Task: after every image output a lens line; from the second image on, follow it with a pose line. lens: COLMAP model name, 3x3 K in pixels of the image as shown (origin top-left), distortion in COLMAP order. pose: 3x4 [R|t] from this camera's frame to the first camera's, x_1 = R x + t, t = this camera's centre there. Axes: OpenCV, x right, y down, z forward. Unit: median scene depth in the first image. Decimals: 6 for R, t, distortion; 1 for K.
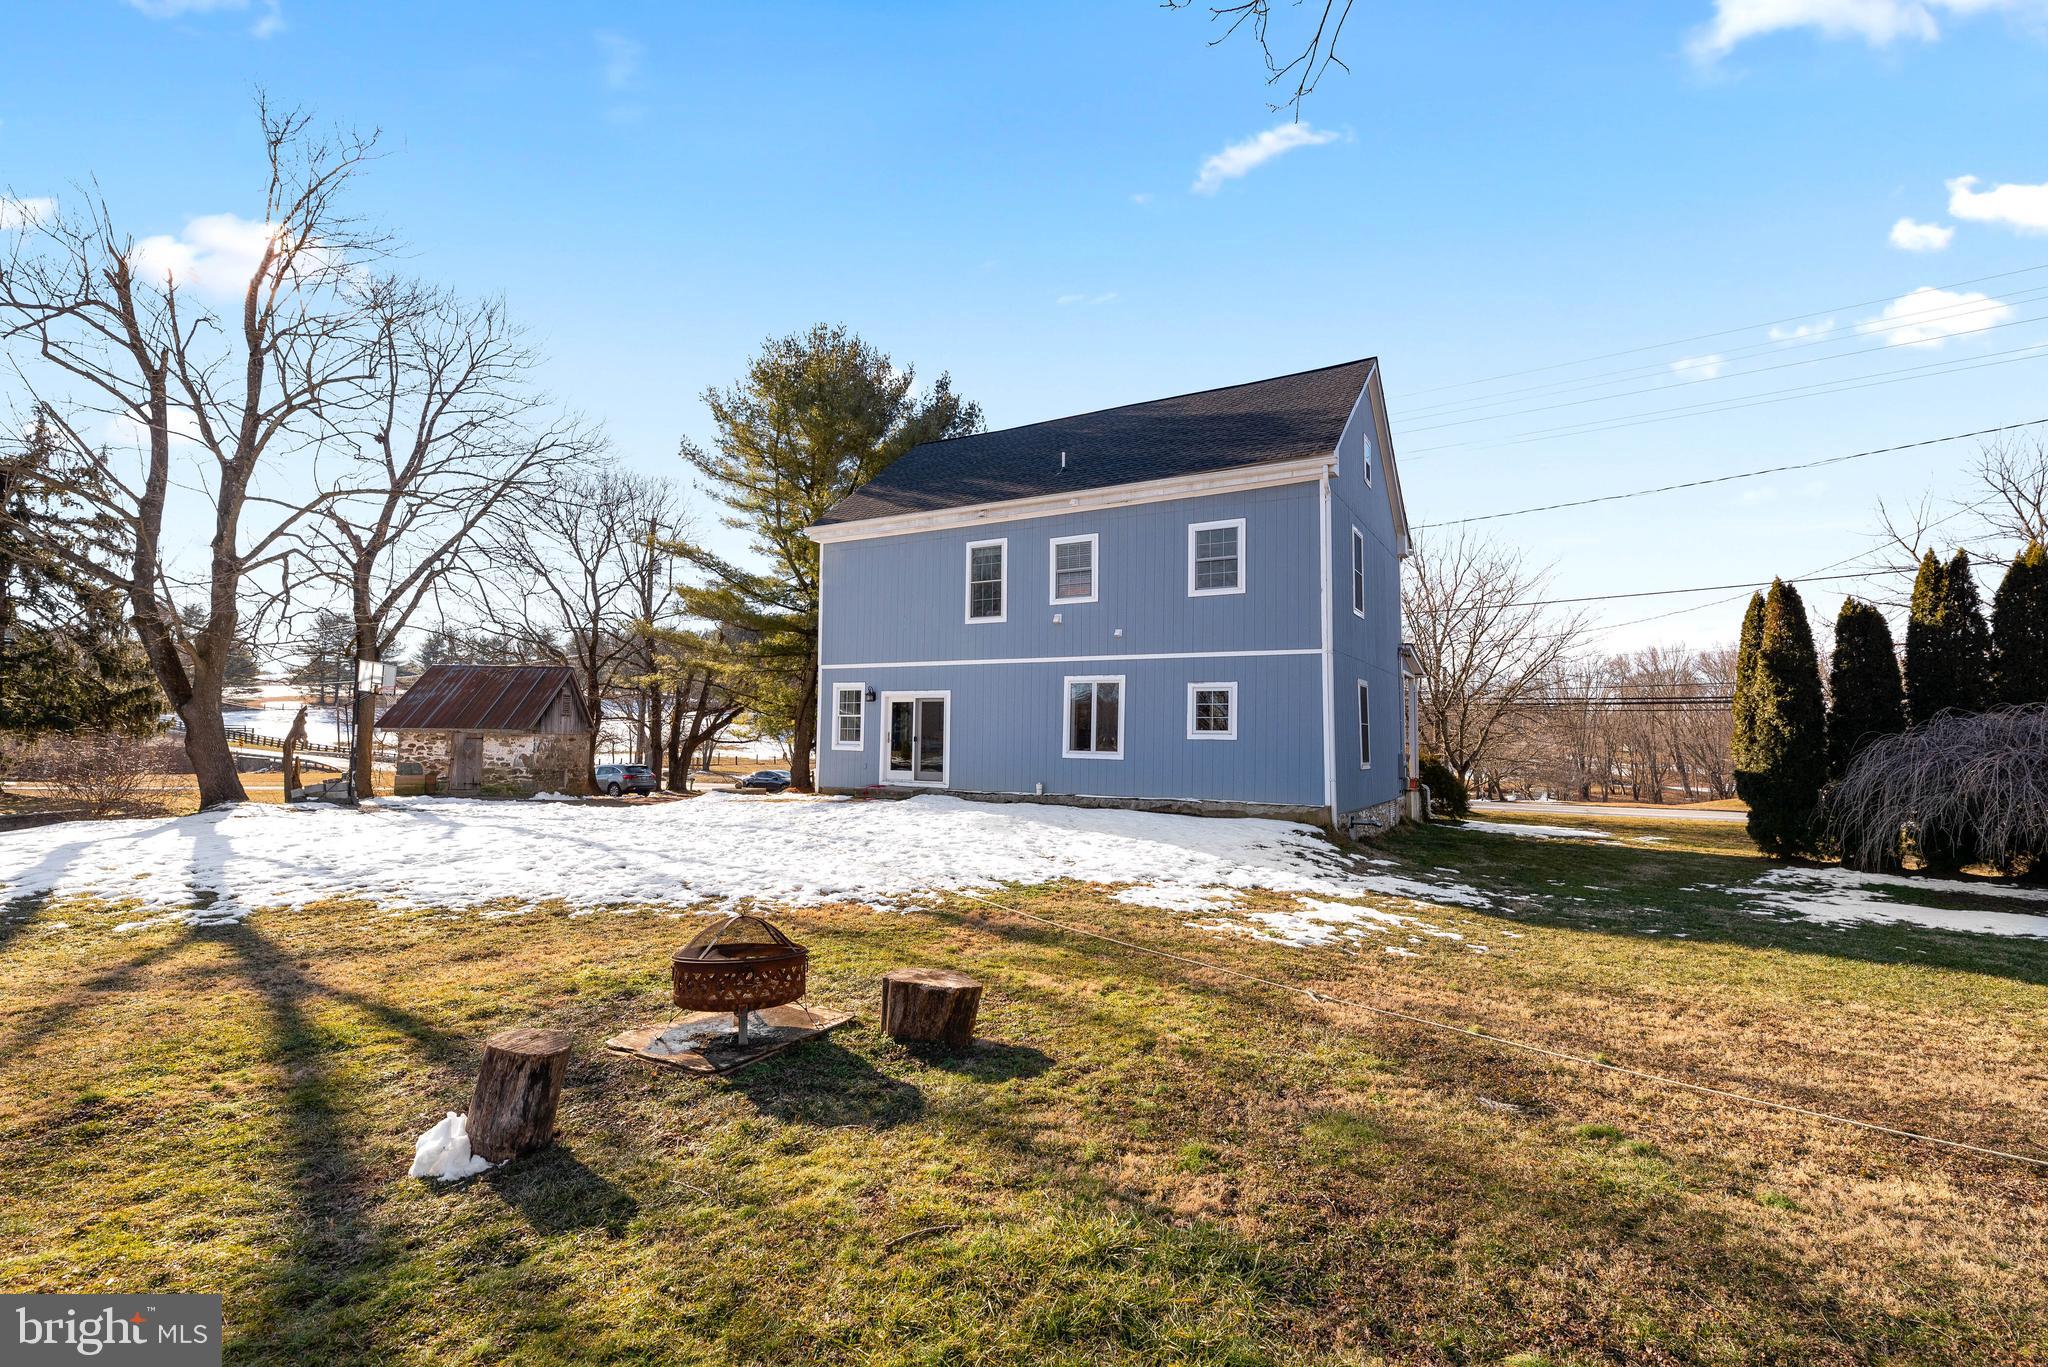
lens RADIAL K [[830.8, 0, 1025.9], [0, 830.8, 676.9], [0, 0, 1]] dist [0.001188, 0.000157]
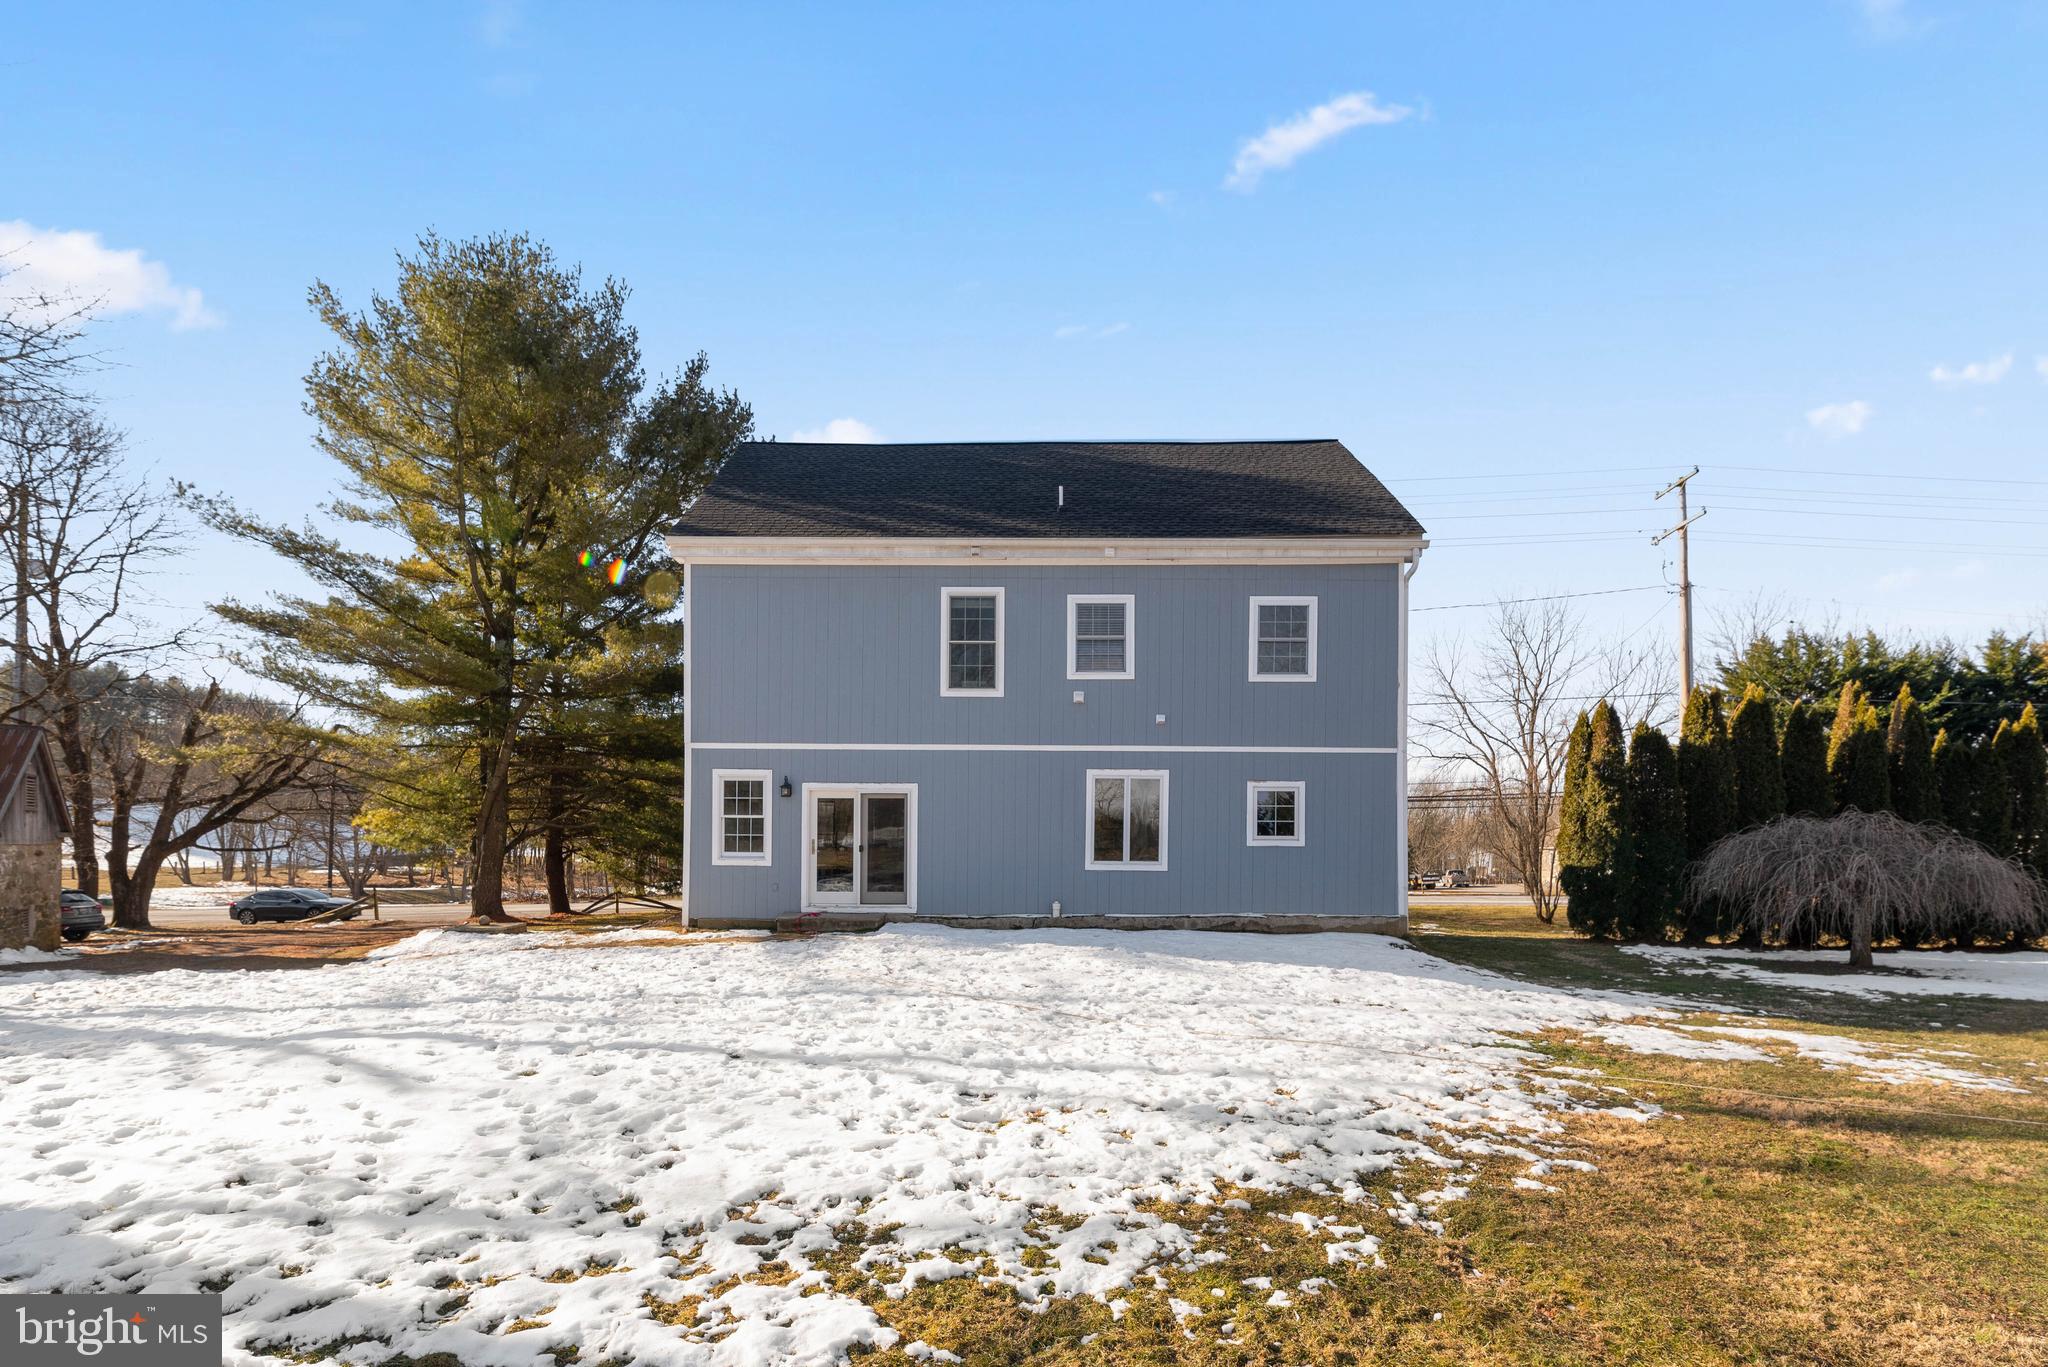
lens RADIAL K [[905.6, 0, 1024.0], [0, 905.6, 822.0], [0, 0, 1]] dist [0.001695, 0.000309]
pose [[0.889137, -0.001627, 0.457638, -0.392351], [-0.025921, 0.998209, 0.053910, 0.004270], [-0.456906, -0.059796, 0.887503, 0.233410]]
